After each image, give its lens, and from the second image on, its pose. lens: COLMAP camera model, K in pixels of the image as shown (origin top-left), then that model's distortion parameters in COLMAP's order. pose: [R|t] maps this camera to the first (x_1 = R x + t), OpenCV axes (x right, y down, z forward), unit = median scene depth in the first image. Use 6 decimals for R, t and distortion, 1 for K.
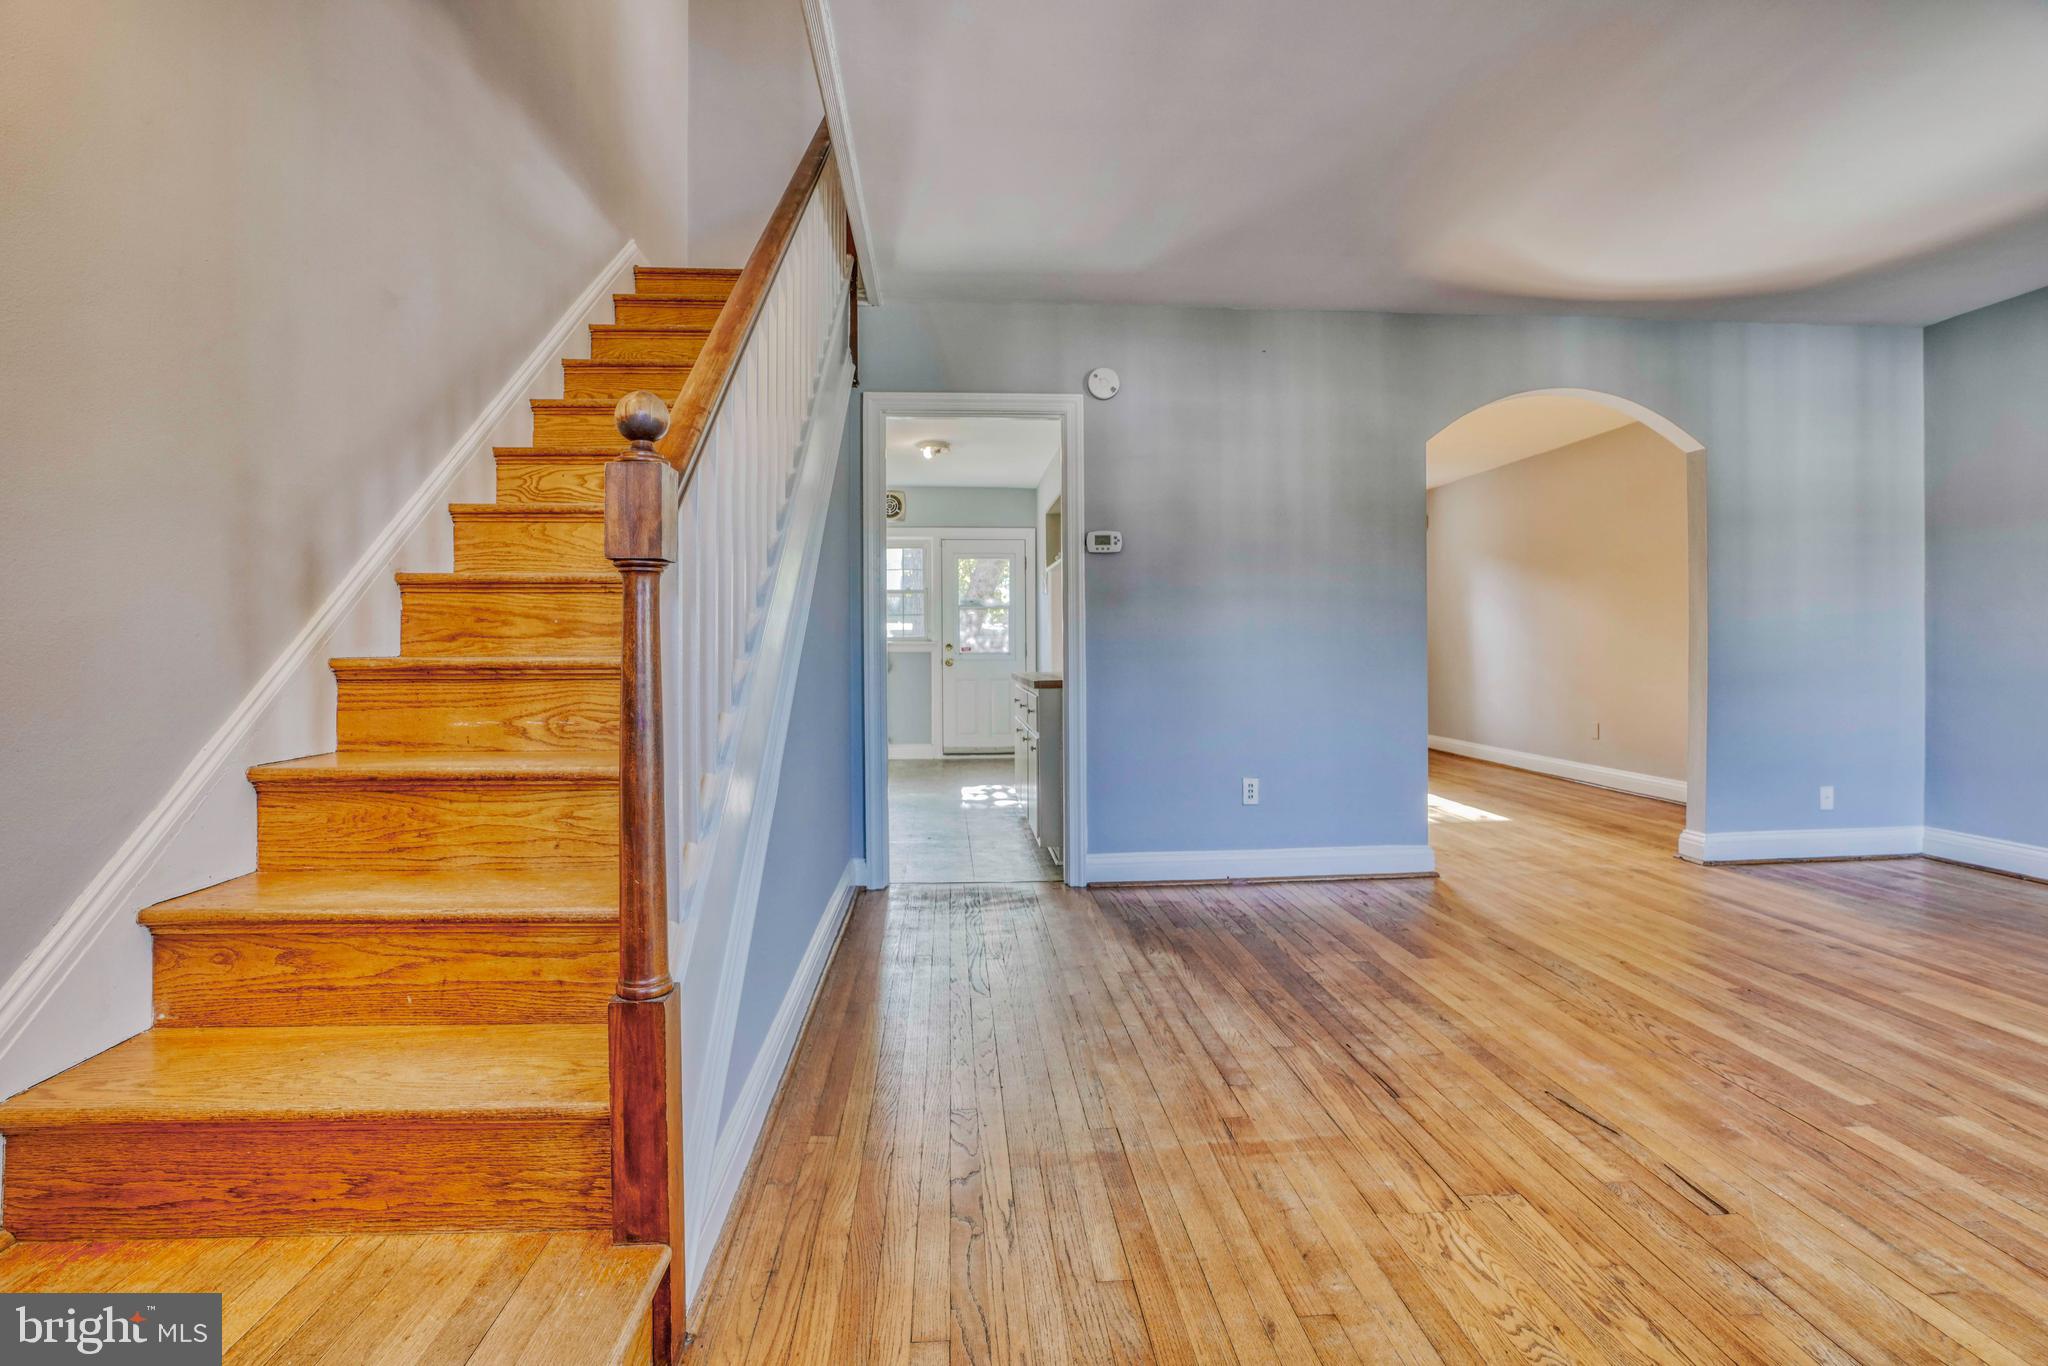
lens RADIAL K [[913.9, 0, 1024.0], [0, 913.9, 683.0], [0, 0, 1]] dist [-0.017163, 0.000557]
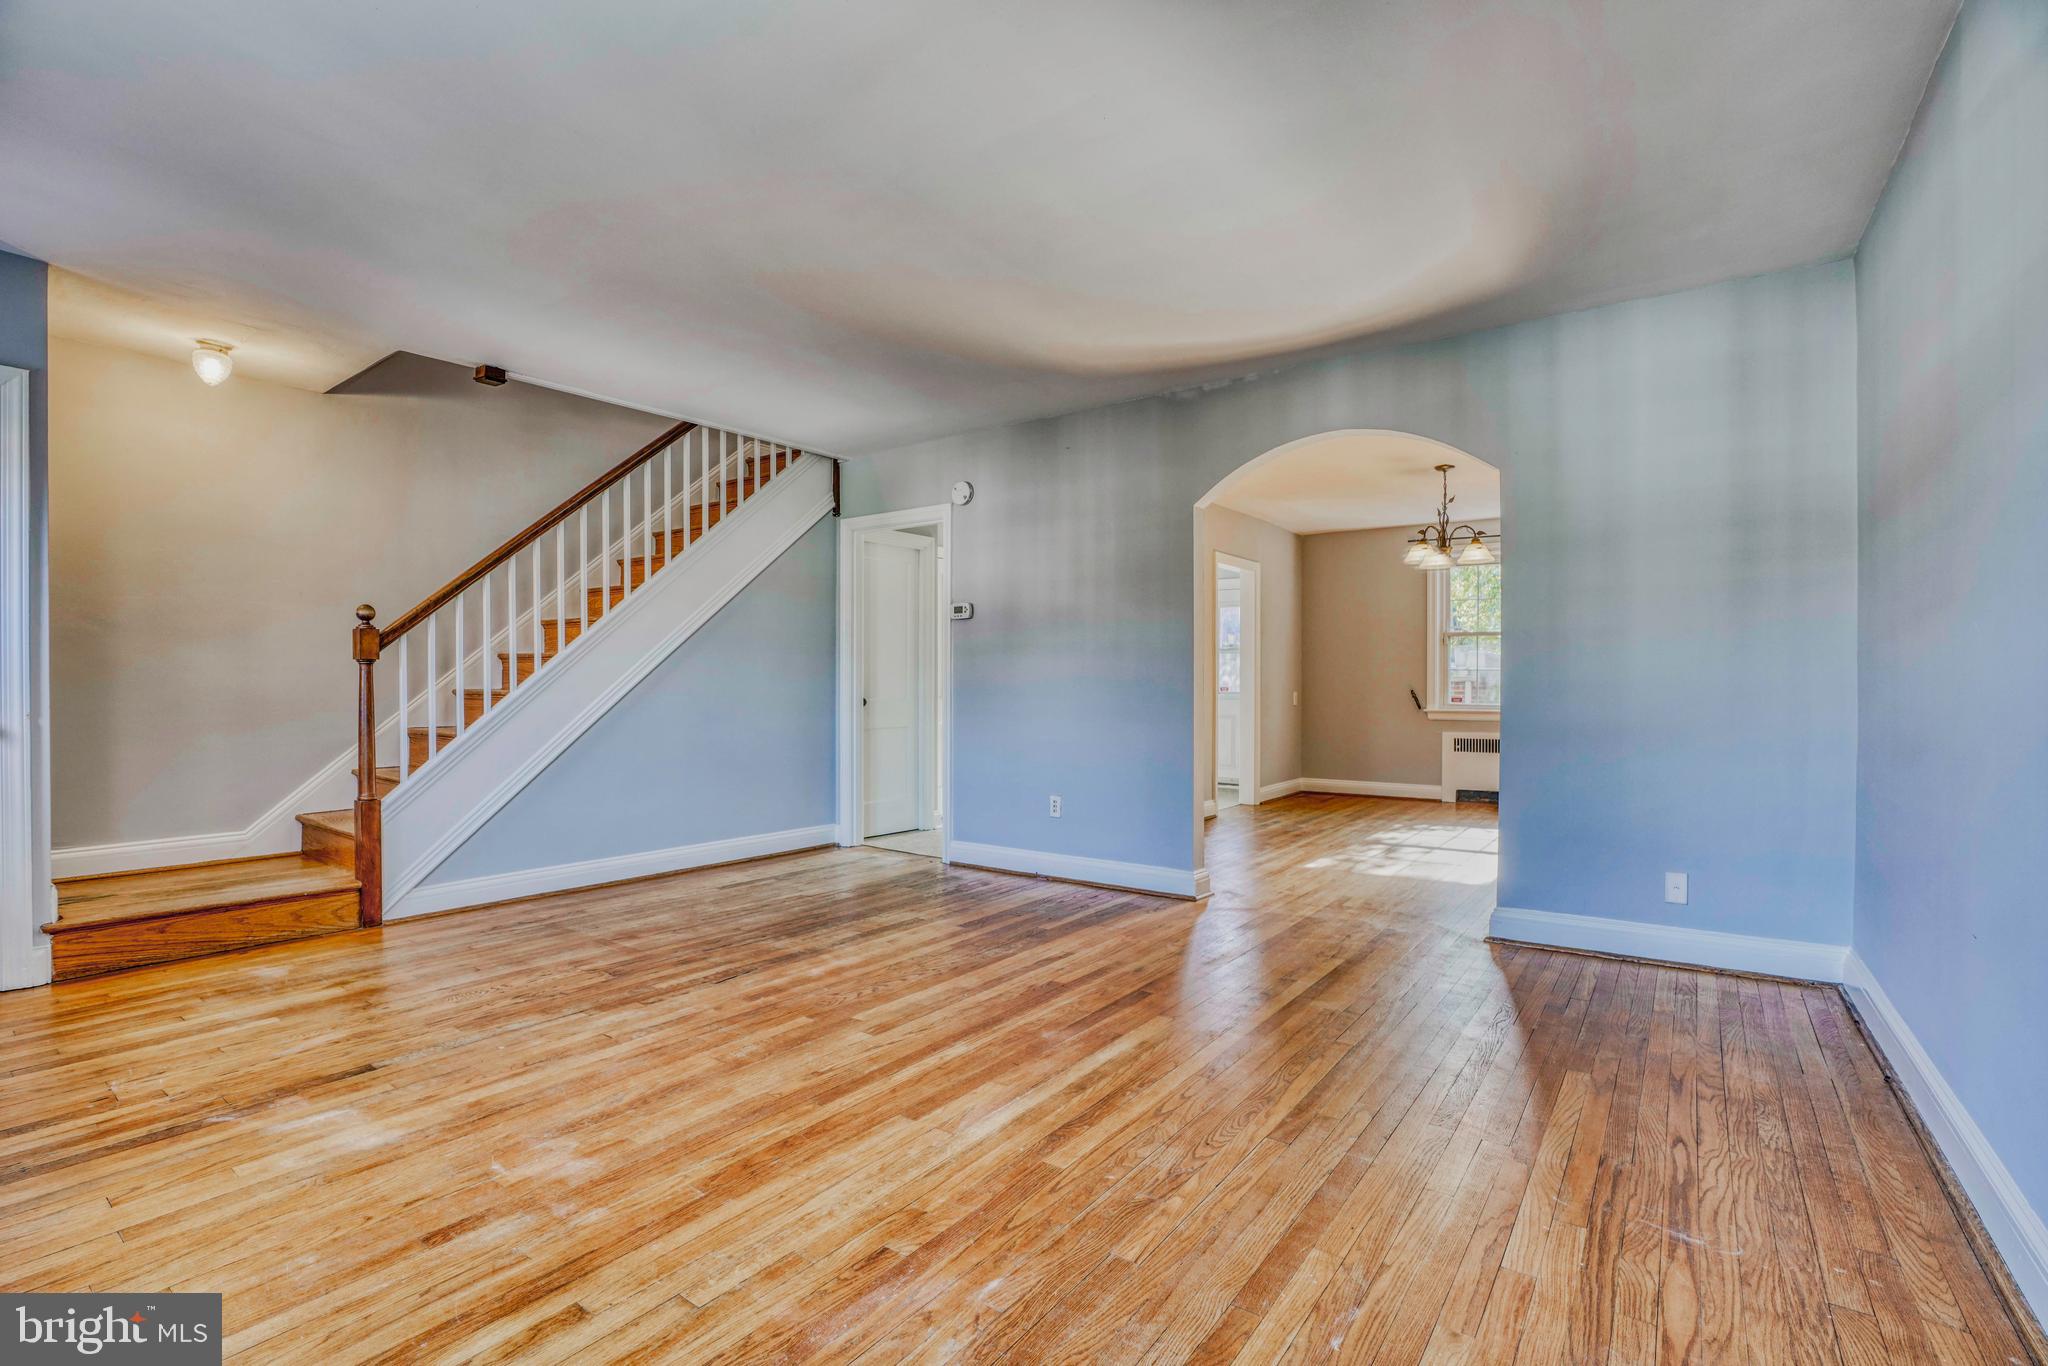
lens RADIAL K [[913.9, 0, 1024.0], [0, 913.9, 683.0], [0, 0, 1]] dist [-0.017163, 0.000557]
pose [[0.755783, 0.007452, -0.654780, 1.705254], [-0.029125, 0.999328, -0.022245, -0.030878], [0.654174, 0.035883, 0.755492, 0.055258]]
